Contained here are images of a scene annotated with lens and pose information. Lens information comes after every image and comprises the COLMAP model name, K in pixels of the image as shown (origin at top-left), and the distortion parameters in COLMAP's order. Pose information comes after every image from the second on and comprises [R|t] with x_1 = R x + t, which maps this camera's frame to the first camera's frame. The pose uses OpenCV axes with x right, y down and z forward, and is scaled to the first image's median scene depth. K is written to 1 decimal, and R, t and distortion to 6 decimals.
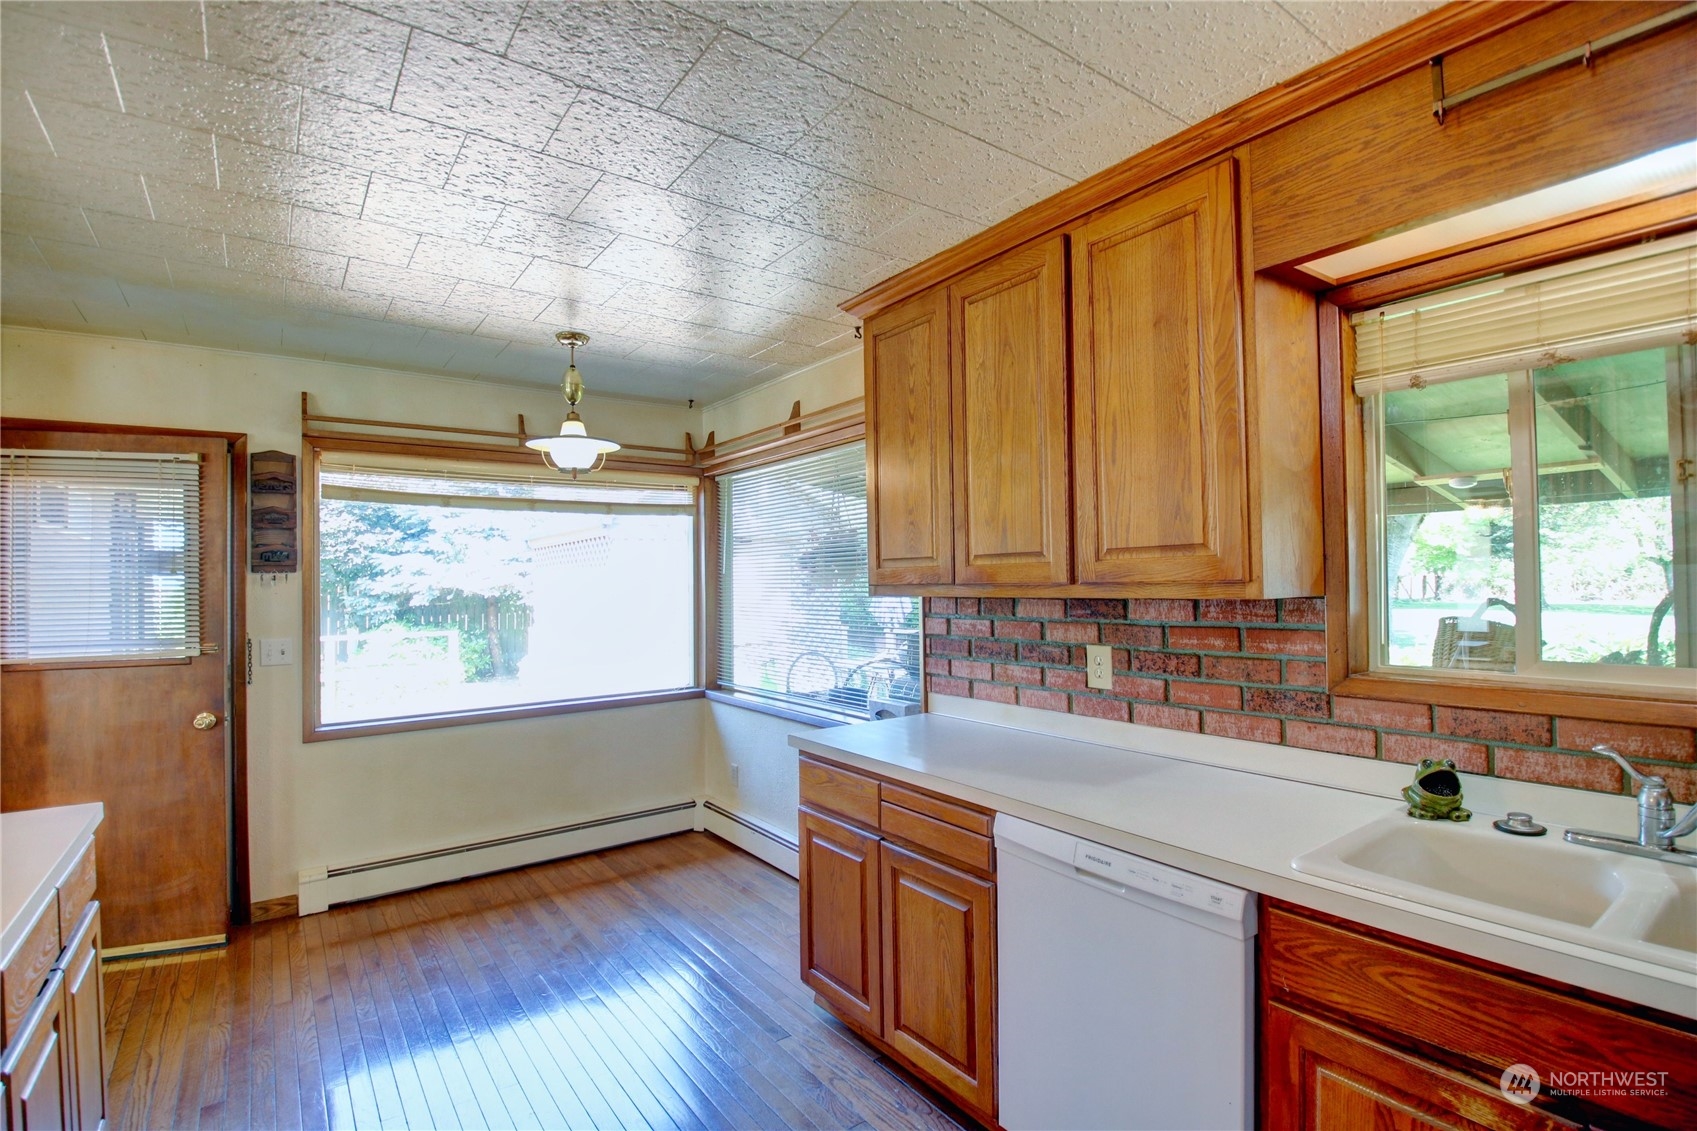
lens RADIAL K [[791.4, 0, 855.2], [0, 791.4, 574.8], [0, 0, 1]] dist [-0.001926, -0.002060]
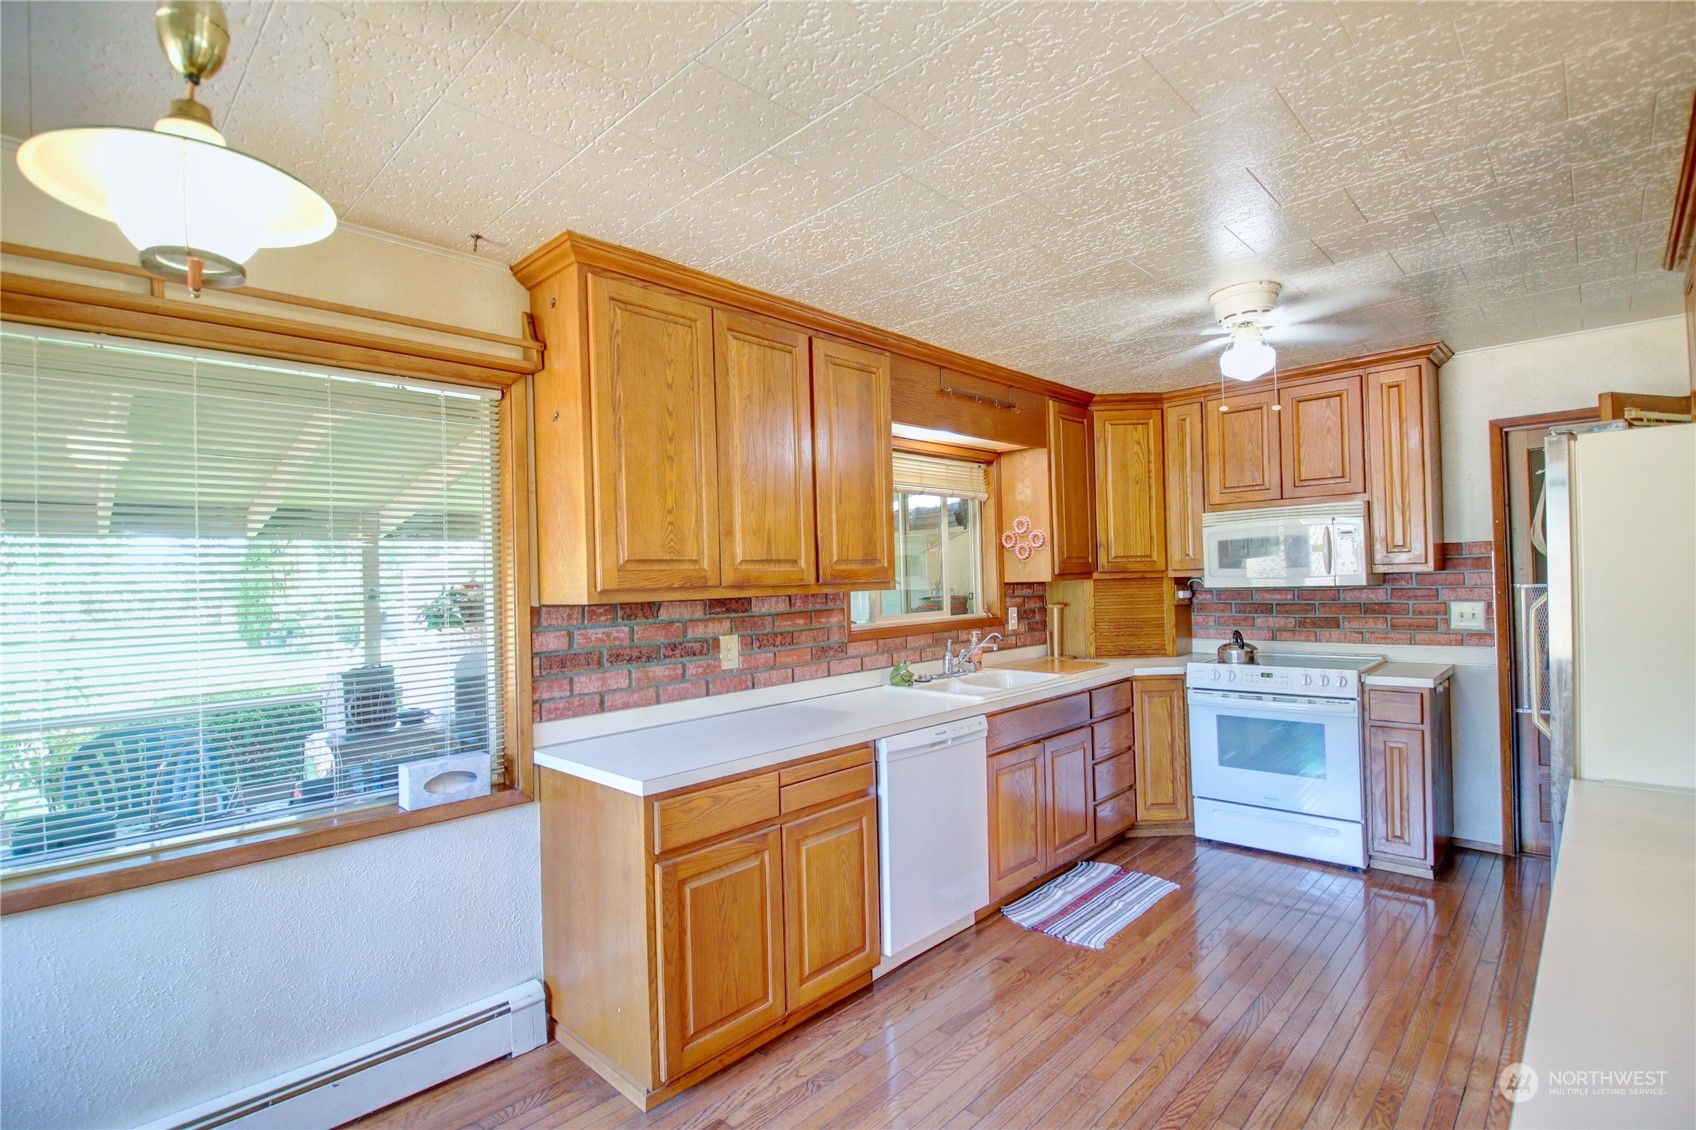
lens RADIAL K [[791.0, 0, 852.3], [0, 791.0, 571.4], [0, 0, 1]] dist [-0.001926, -0.002060]
pose [[-0.174260, 0.026032, 0.984355, -0.975054], [0.023649, 0.999473, -0.022245, 0.020025], [-0.984416, 0.019403, -0.174784, 1.023928]]
